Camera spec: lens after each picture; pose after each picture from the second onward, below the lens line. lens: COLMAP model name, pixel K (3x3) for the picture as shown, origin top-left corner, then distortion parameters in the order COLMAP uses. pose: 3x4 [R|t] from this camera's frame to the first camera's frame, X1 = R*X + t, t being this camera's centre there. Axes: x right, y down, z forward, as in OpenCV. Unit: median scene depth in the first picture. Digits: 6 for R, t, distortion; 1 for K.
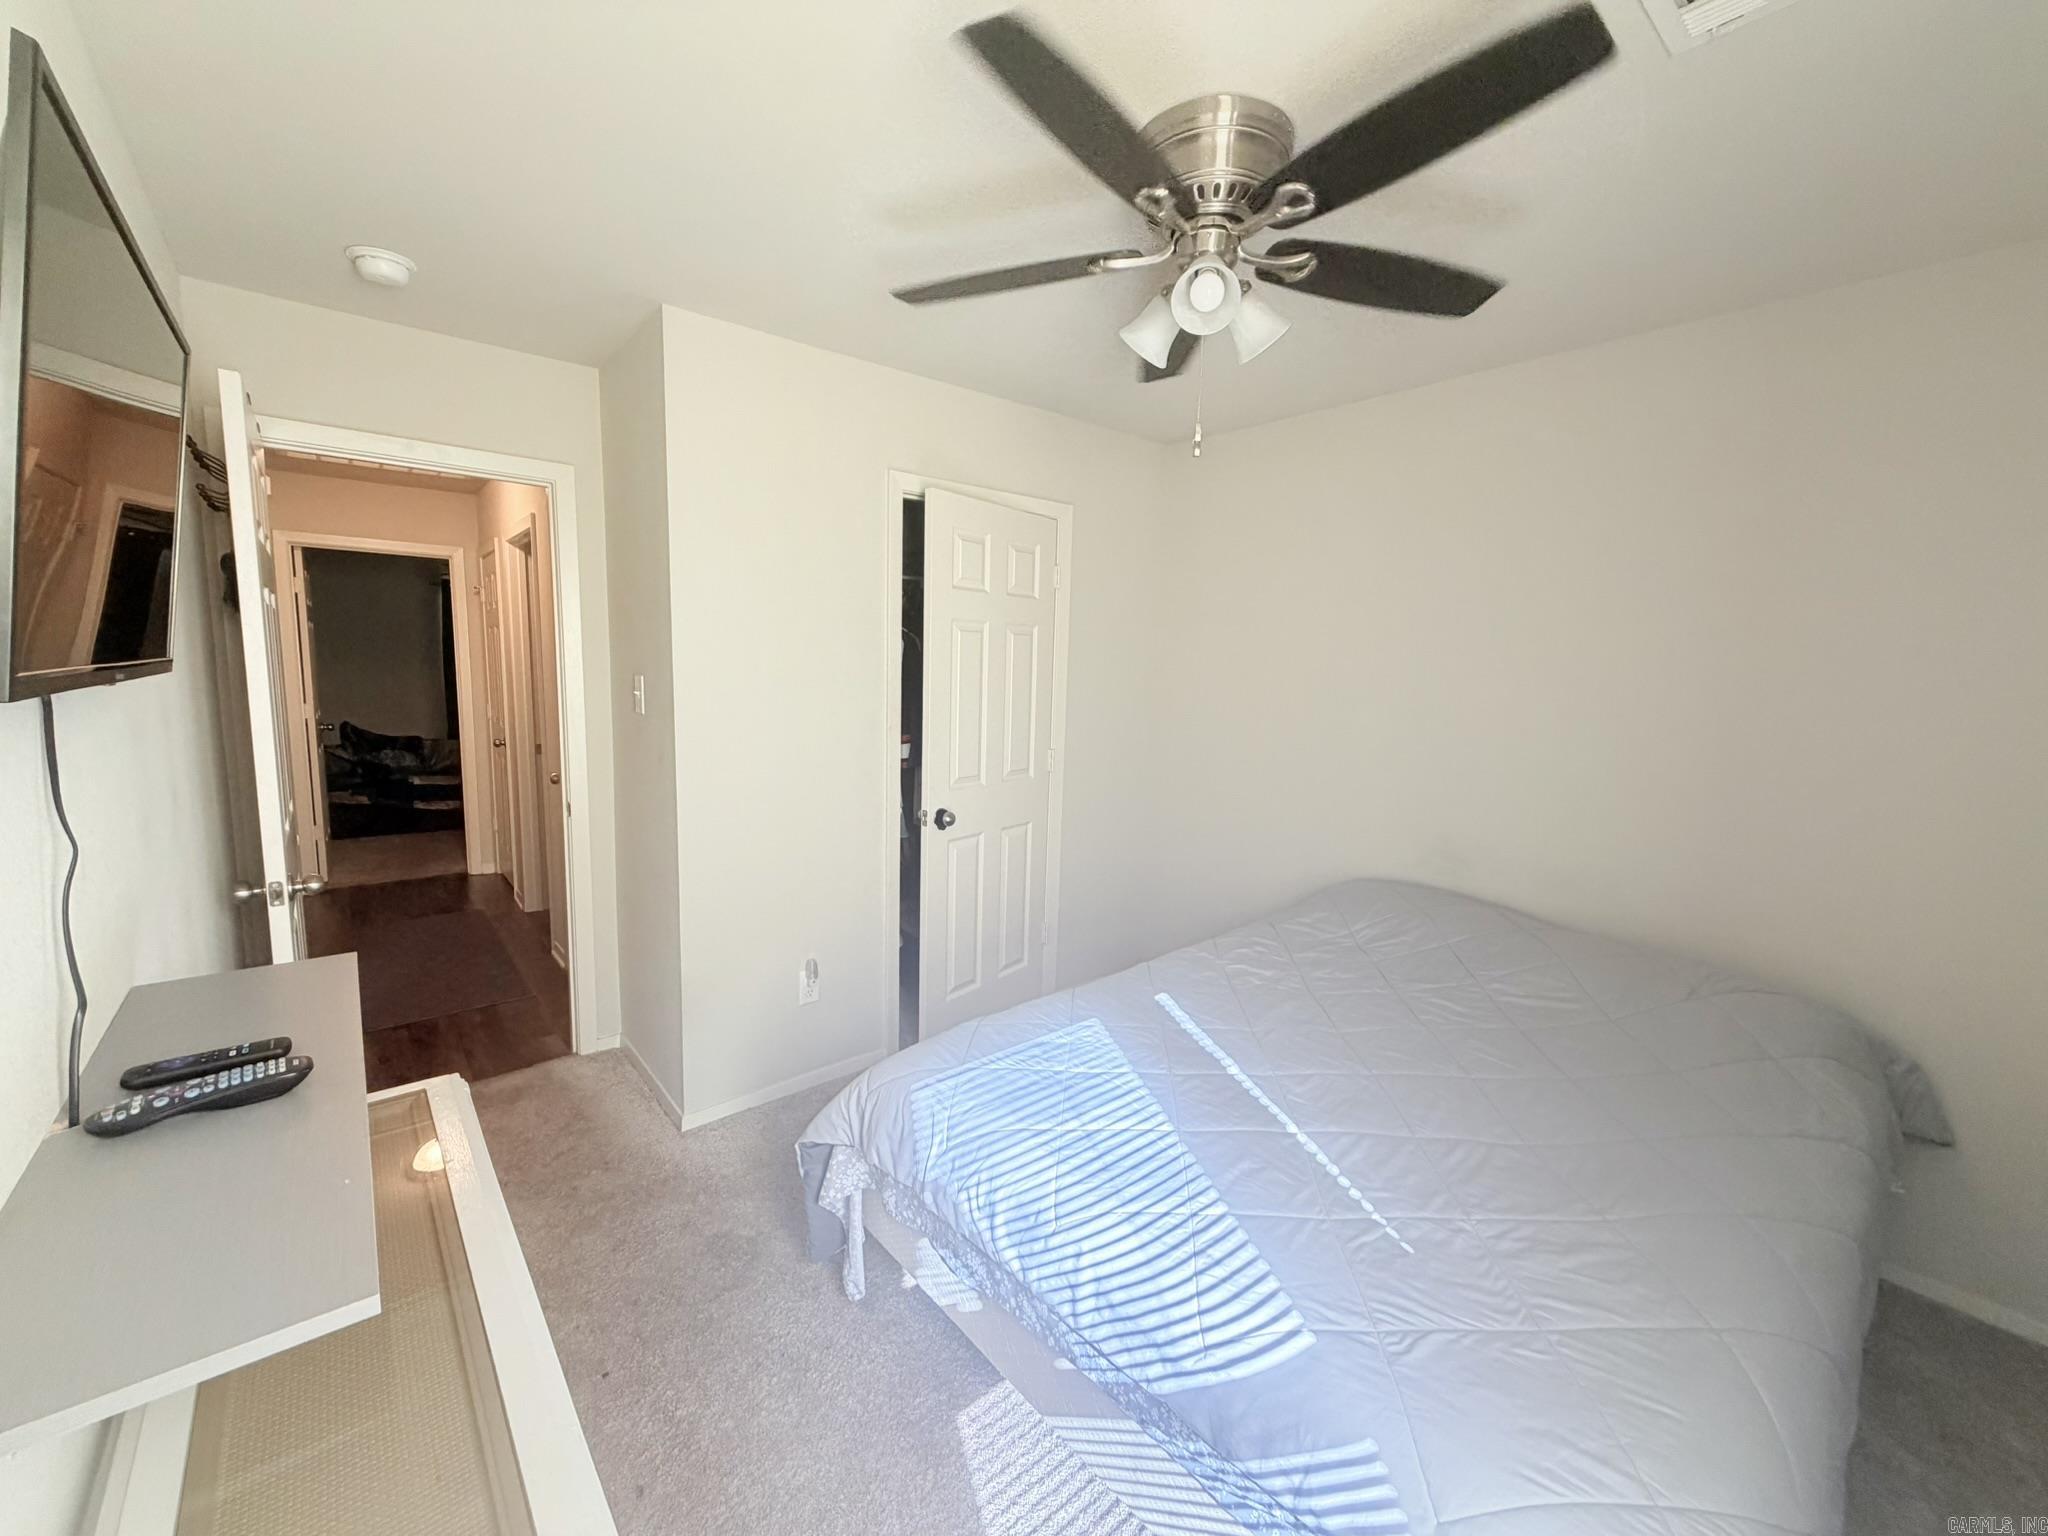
lens RADIAL K [[819.1, 0, 1008.7], [0, 819.1, 775.3], [0, 0, 1]] dist [-0.000504, 0.000082]
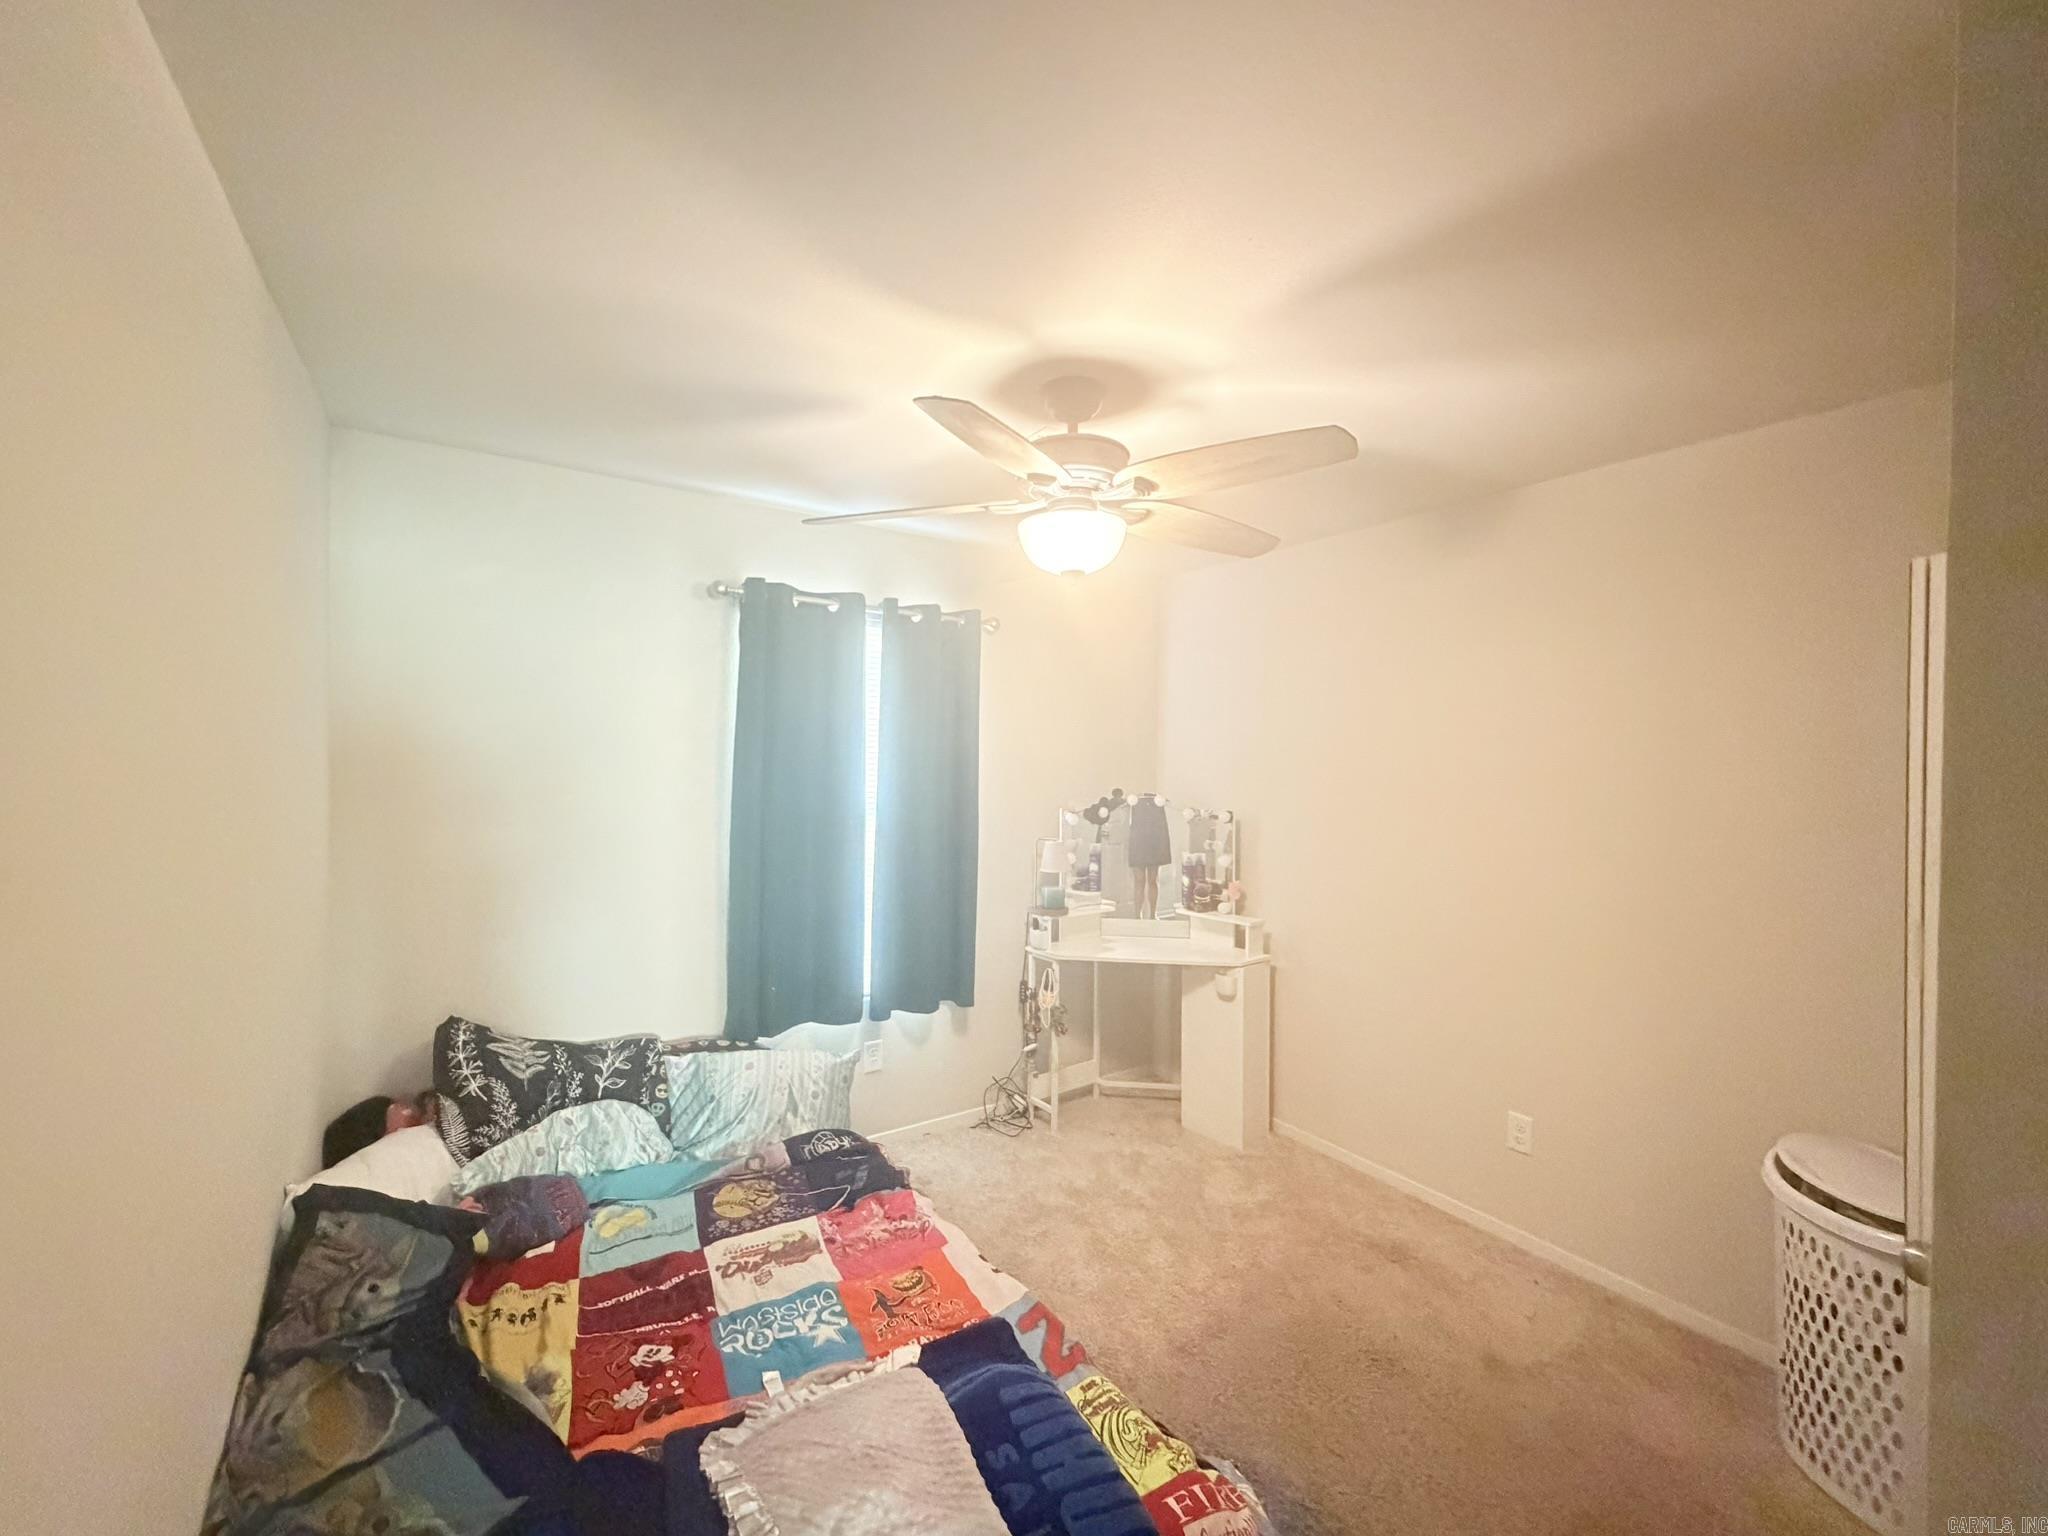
lens RADIAL K [[819.1, 0, 1025.9], [0, 819.1, 767.7], [0, 0, 1]] dist [-0.000504, 0.000082]
pose [[0.995284, -0.028783, -0.092635, -0.684752], [0.016142, 0.990792, -0.134424, -0.140148], [0.095651, 0.132294, 0.986585, 0.856553]]
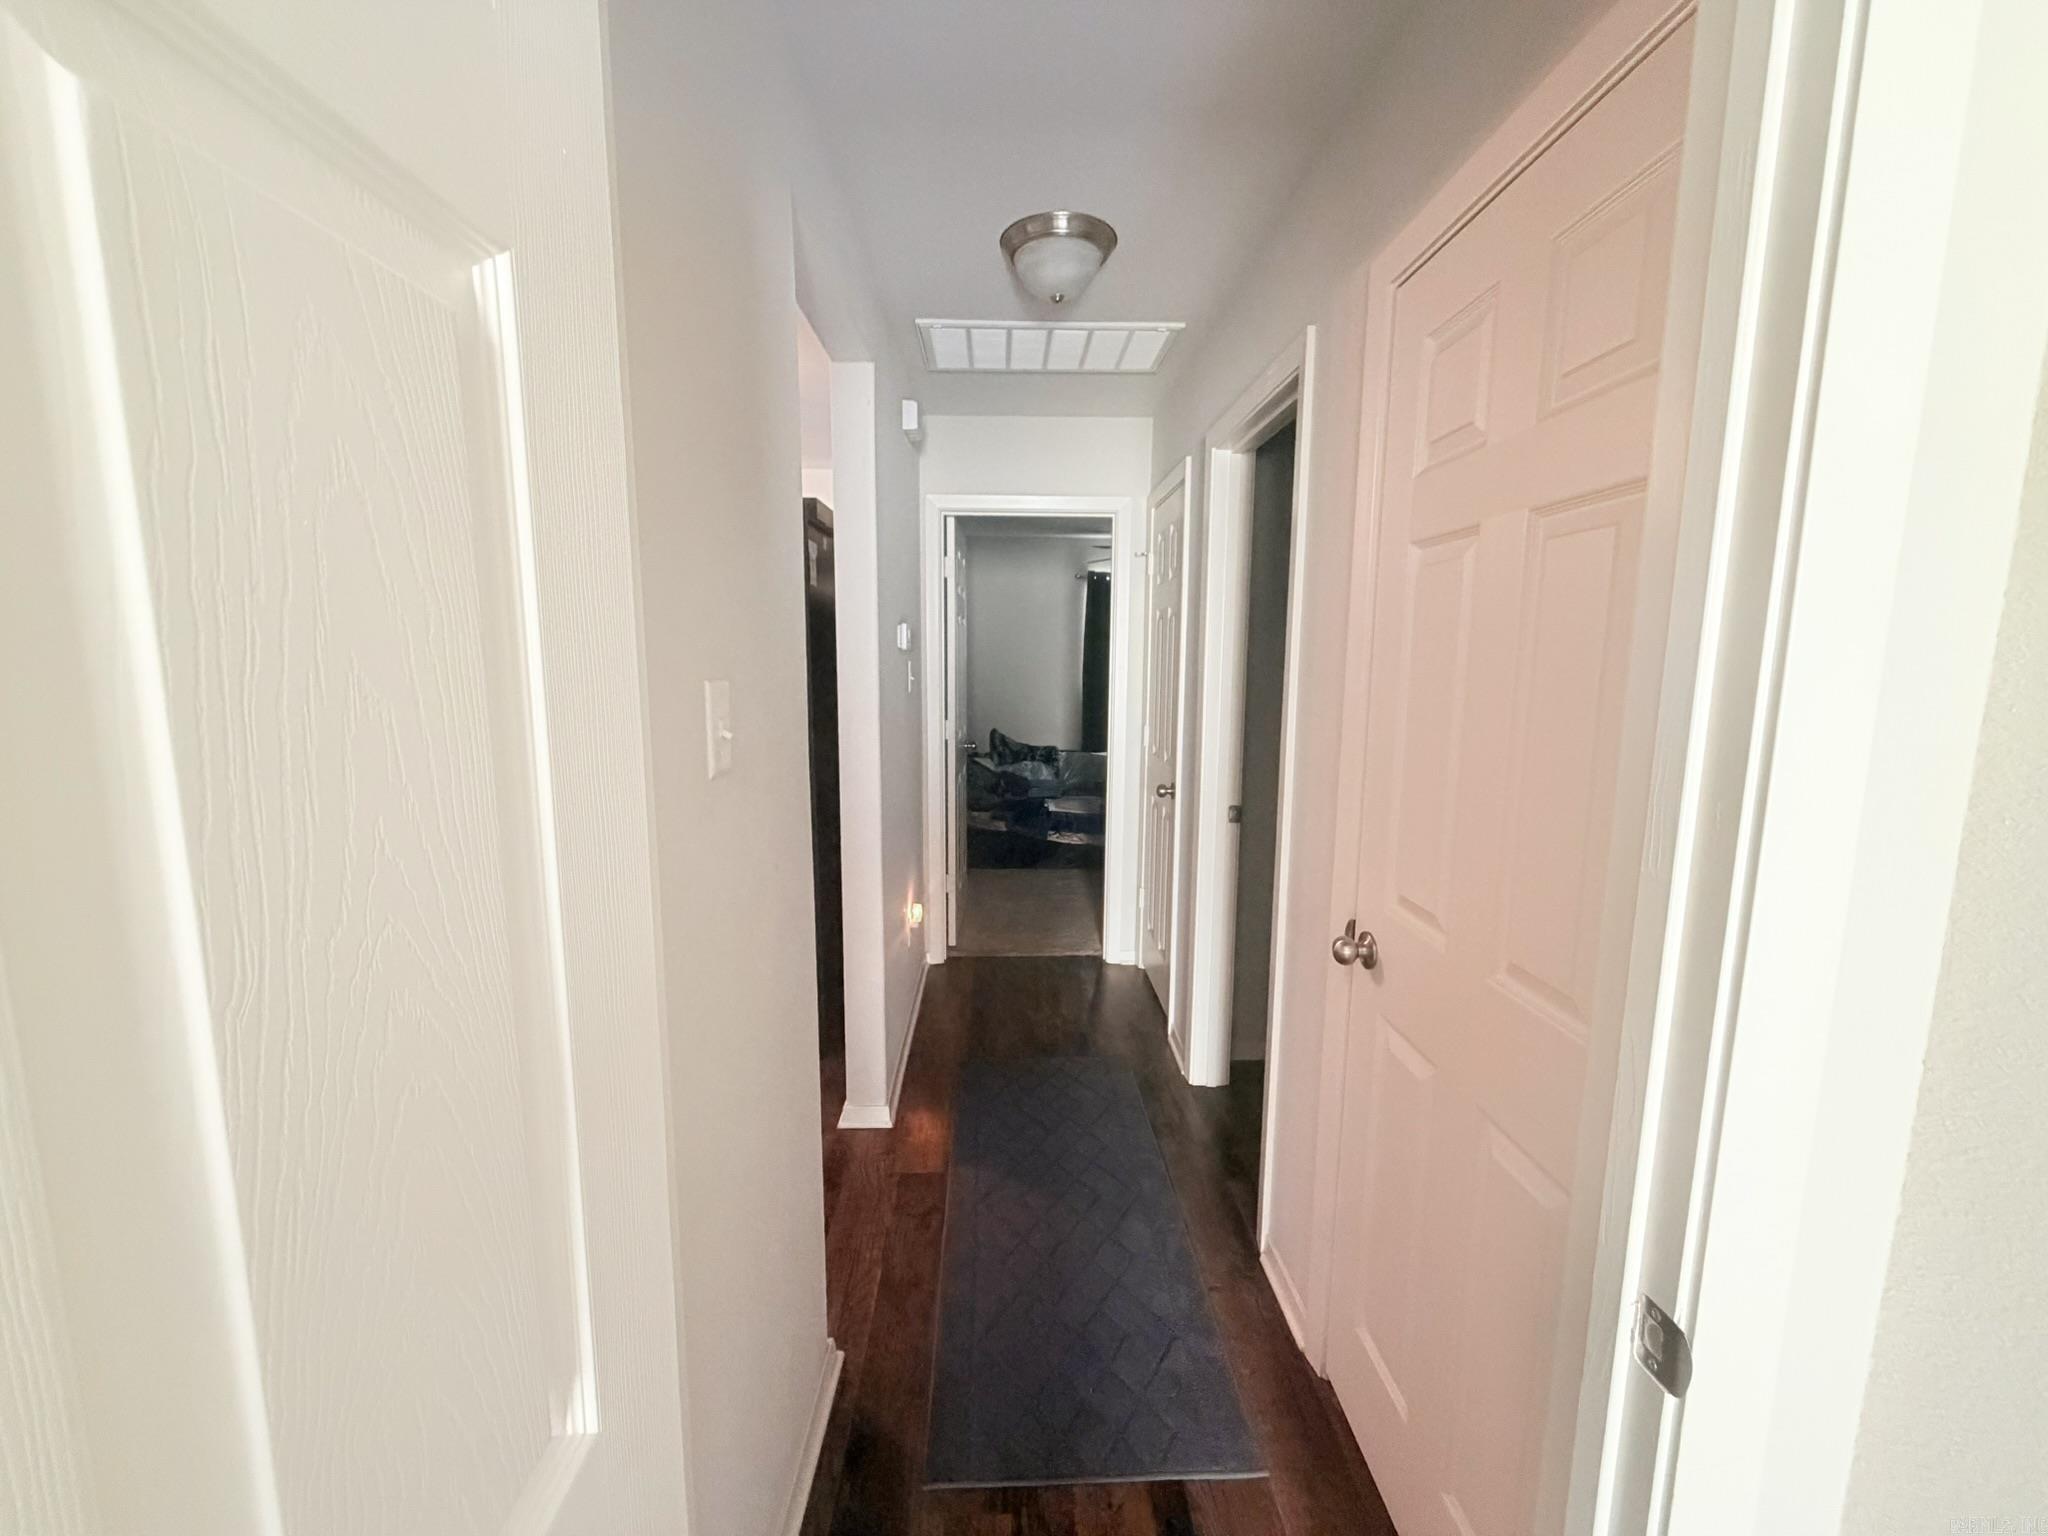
lens RADIAL K [[819.1, 0, 1023.3], [0, 819.1, 768.4], [0, 0, 1]] dist [-0.000504, 0.000082]
pose [[0.790647, 0.057745, -0.609543, -0.241915], [-0.062498, 0.997954, 0.013473, -0.042626], [0.609073, 0.027443, 0.792639, 0.323103]]
